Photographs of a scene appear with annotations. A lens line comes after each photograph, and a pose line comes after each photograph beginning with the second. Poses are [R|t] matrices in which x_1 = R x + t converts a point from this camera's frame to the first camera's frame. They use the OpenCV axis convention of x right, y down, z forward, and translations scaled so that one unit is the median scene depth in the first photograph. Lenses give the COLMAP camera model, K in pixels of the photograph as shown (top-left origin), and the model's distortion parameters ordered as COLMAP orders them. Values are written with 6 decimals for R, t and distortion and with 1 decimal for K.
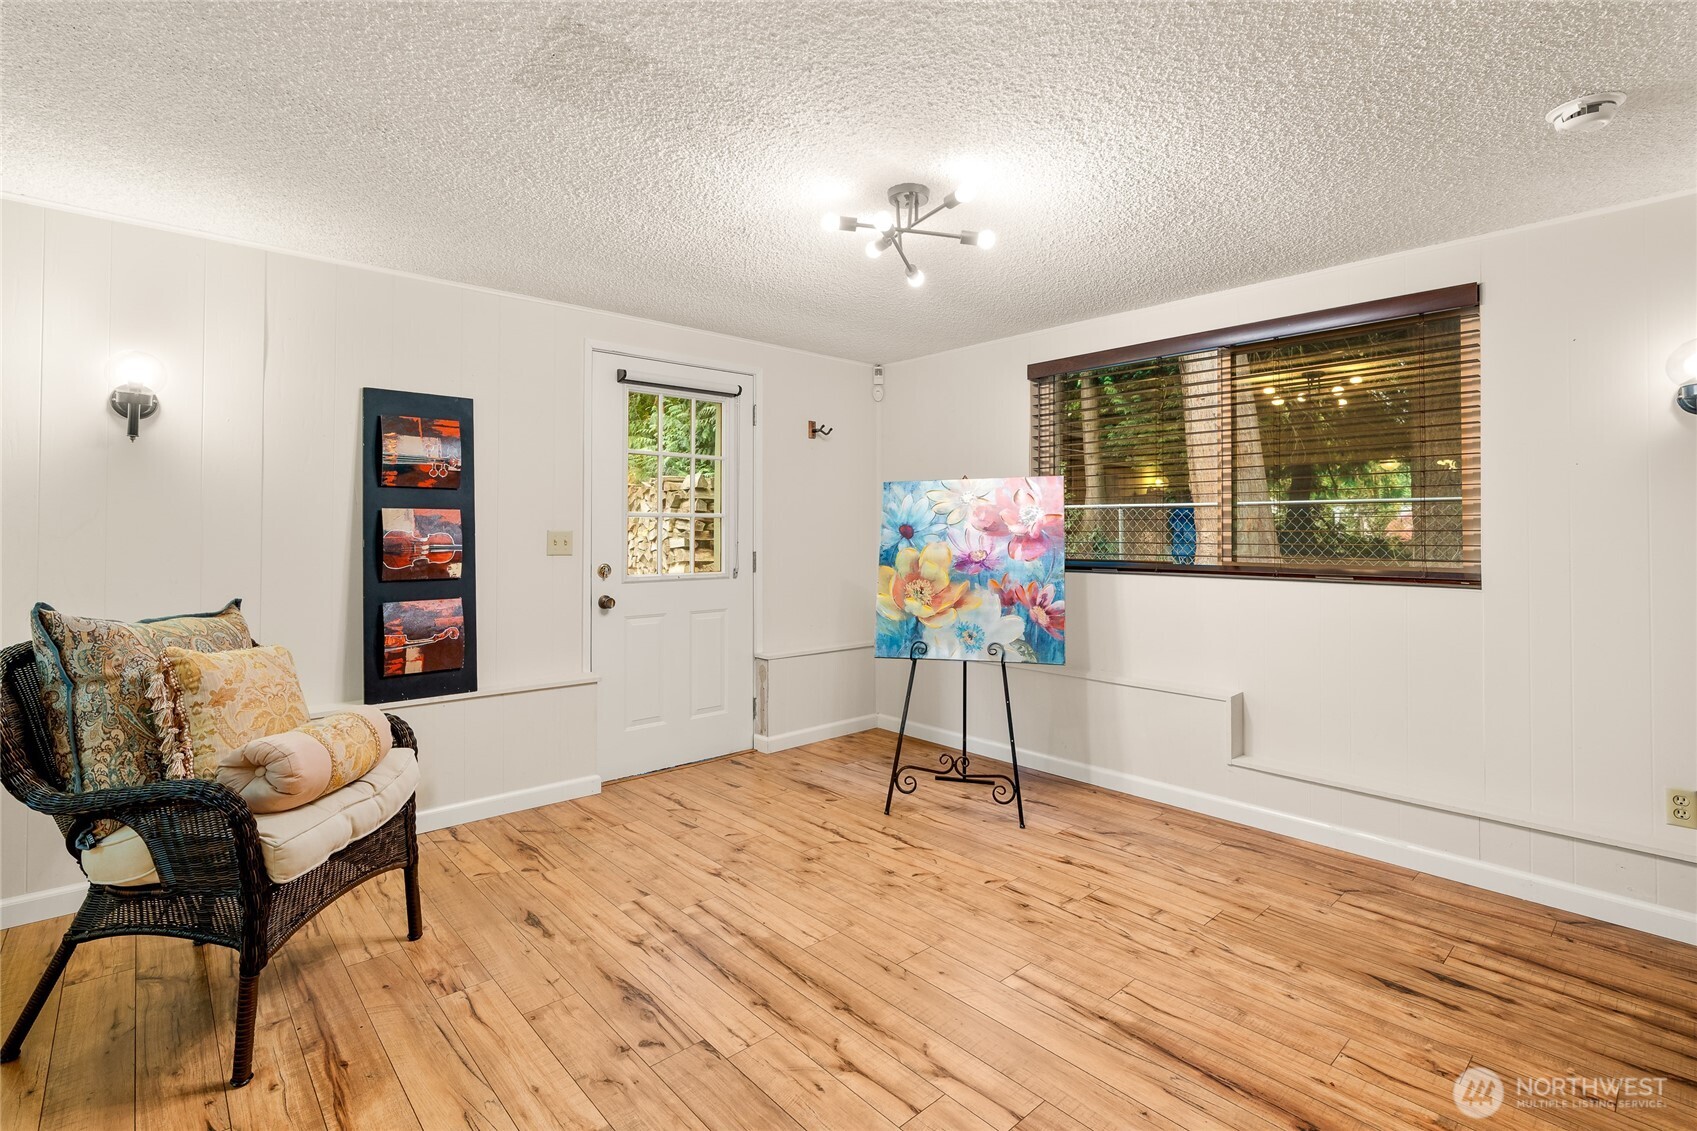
lens RADIAL K [[777.1, 0, 853.1], [0, 777.1, 528.2], [0, 0, 1]] dist [-0.009561, 0.001195]
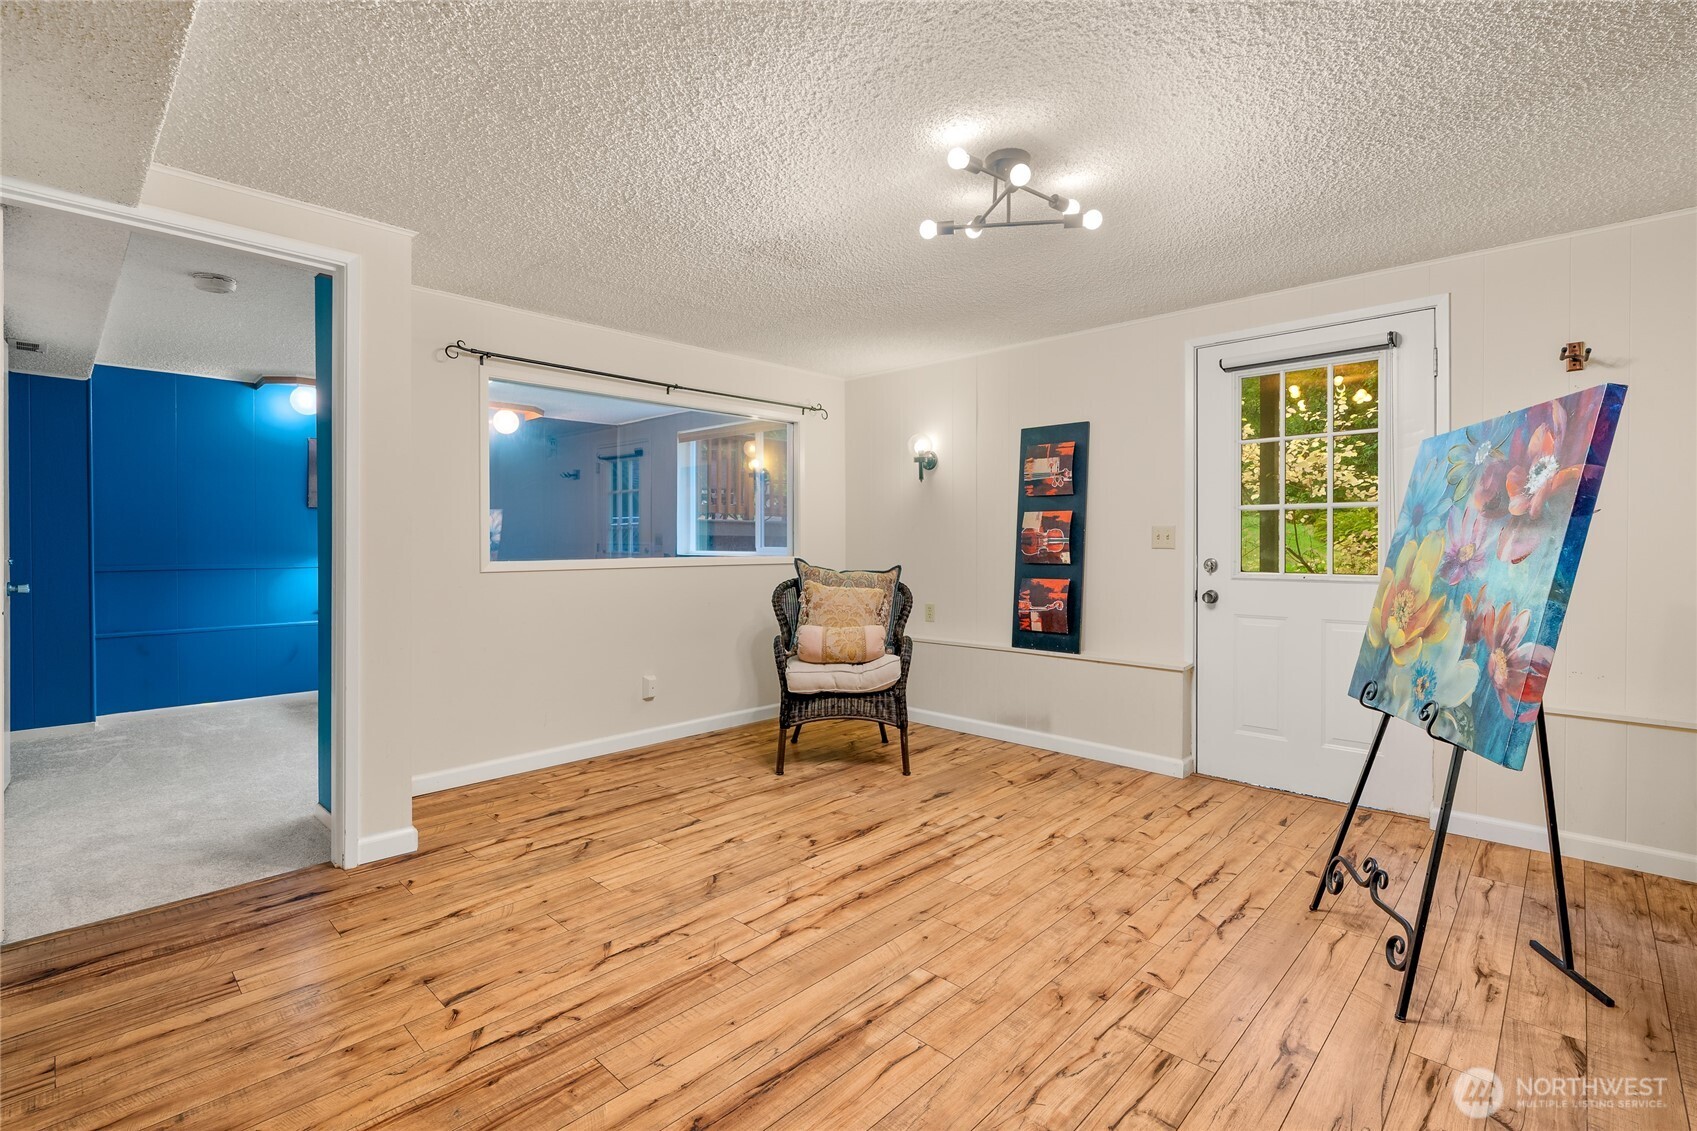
lens RADIAL K [[777.1, 0, 850.0], [0, 777.1, 554.4], [0, 0, 1]] dist [-0.009561, 0.001195]
pose [[0.070426, 0.013867, -0.997421, 0.792907], [0.005530, 0.999883, 0.014292, 0.029502], [0.997502, -0.006522, 0.070341, 0.575587]]
